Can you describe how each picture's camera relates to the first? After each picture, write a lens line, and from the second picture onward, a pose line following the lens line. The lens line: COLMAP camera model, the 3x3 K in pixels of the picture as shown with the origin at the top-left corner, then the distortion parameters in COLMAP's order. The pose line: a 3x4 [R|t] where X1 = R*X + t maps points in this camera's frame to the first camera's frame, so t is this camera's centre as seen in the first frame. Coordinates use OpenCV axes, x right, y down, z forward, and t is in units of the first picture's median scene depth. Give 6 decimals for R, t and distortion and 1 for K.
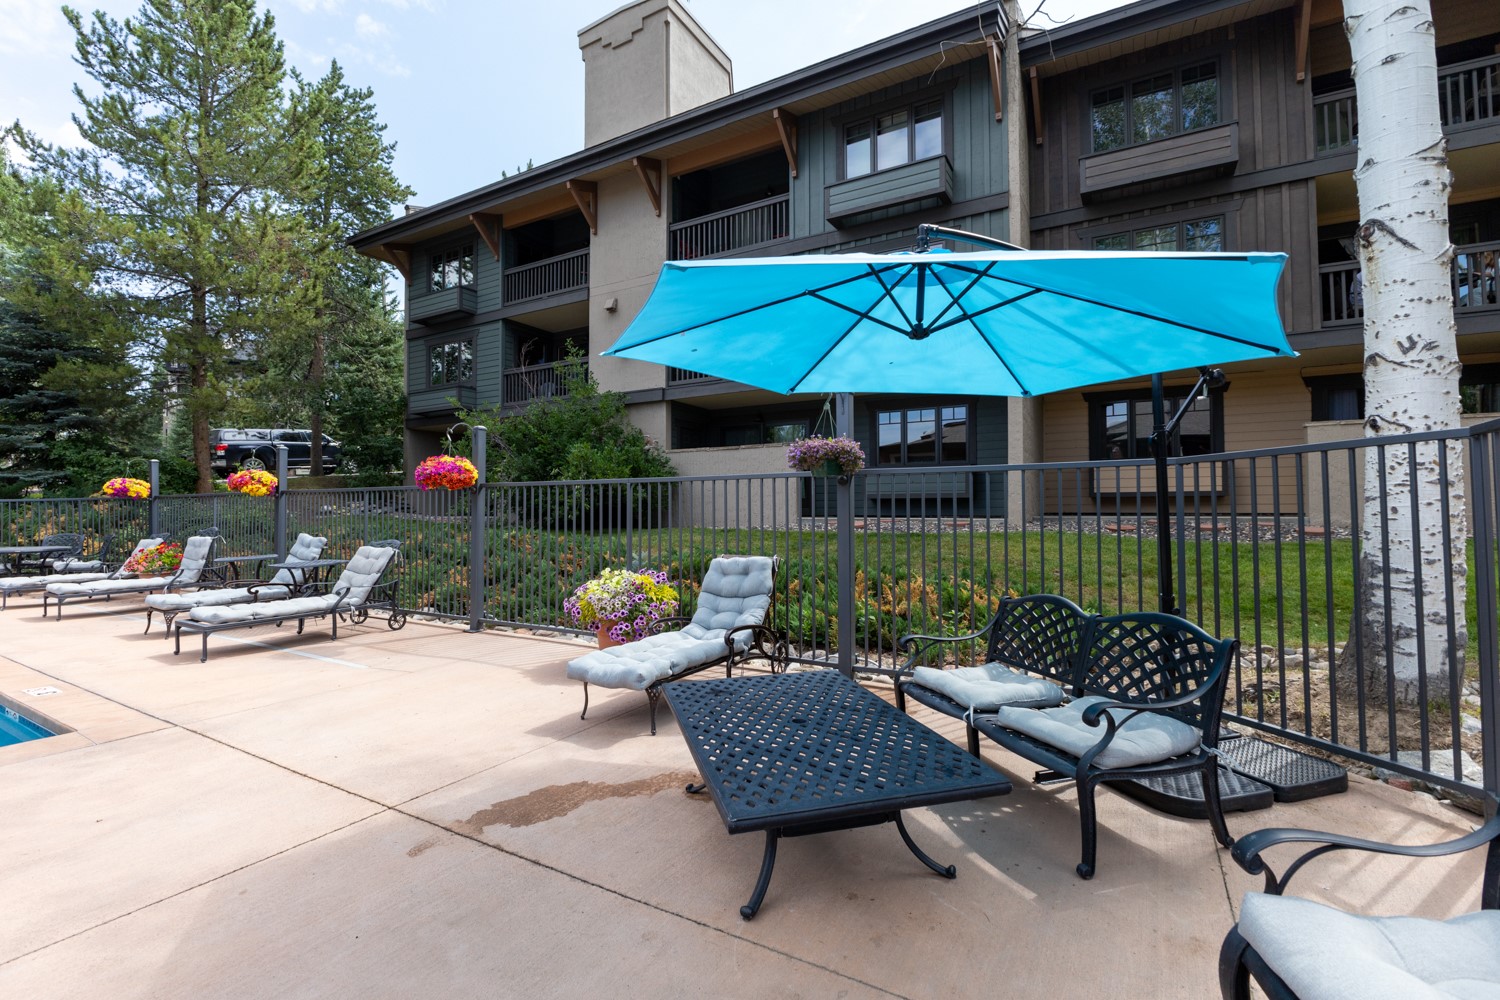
lens RADIAL K [[659.8, 0, 750.0], [0, 659.8, 500.0], [0, 0, 1]] dist [0.000461, 0.000065]
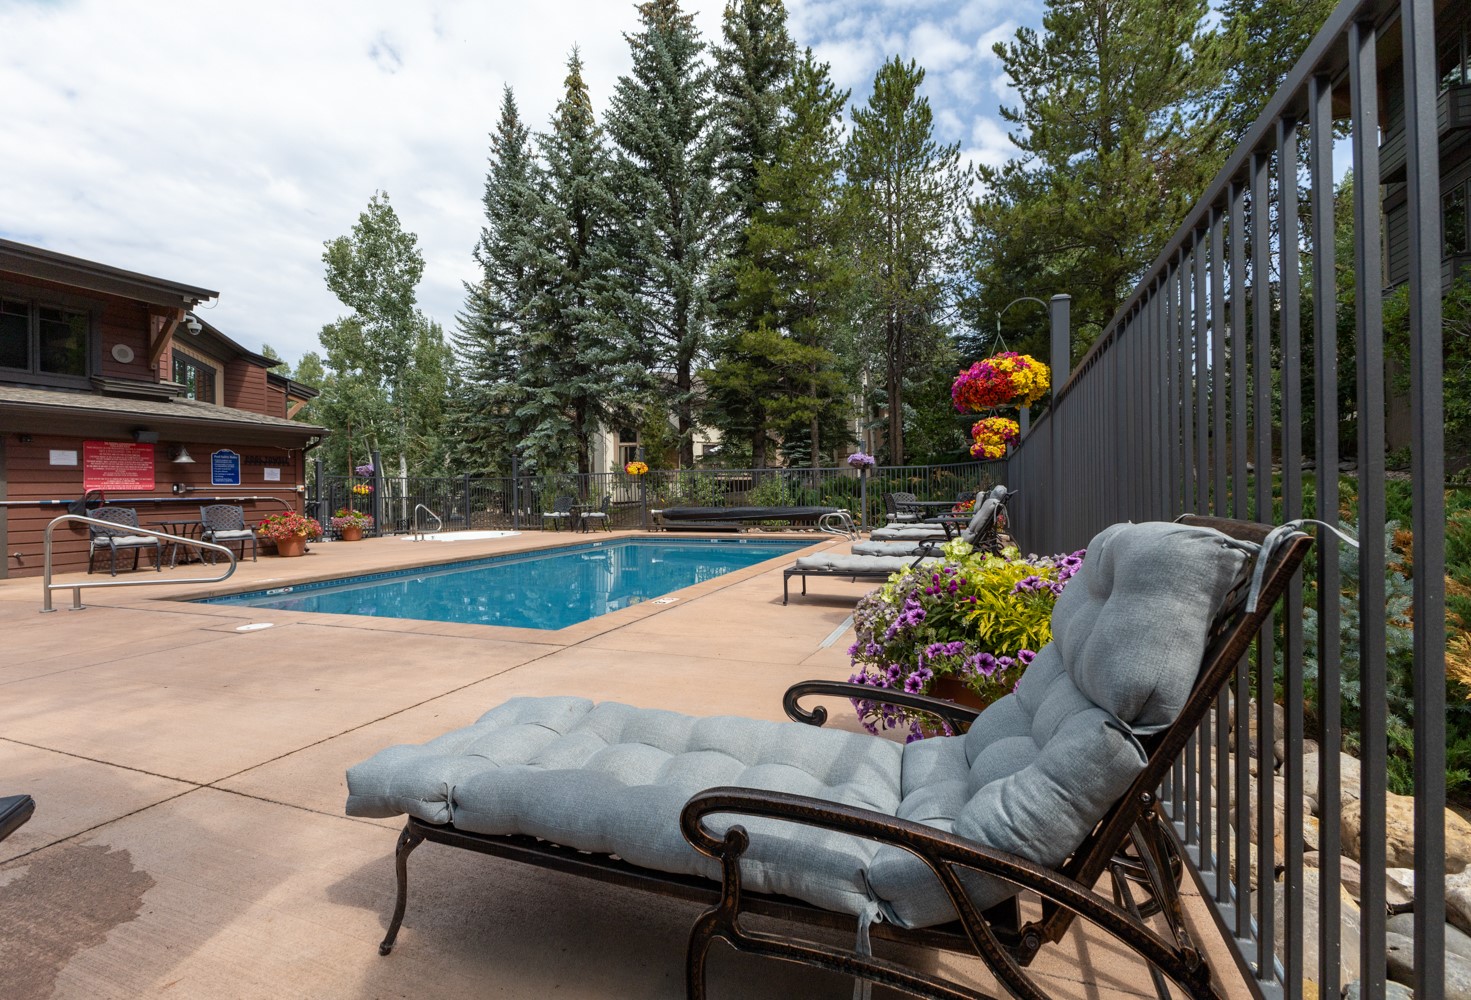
lens RADIAL K [[668.5, 0, 735.5], [0, 668.5, 500.0], [0, 0, 1]] dist [-0.000721, -0.000097]
pose [[0.150424, 0.010635, -0.988564, 0.212271], [0.029283, 0.999455, 0.015208, 0.084034], [0.988188, -0.031236, 0.150031, 0.961022]]
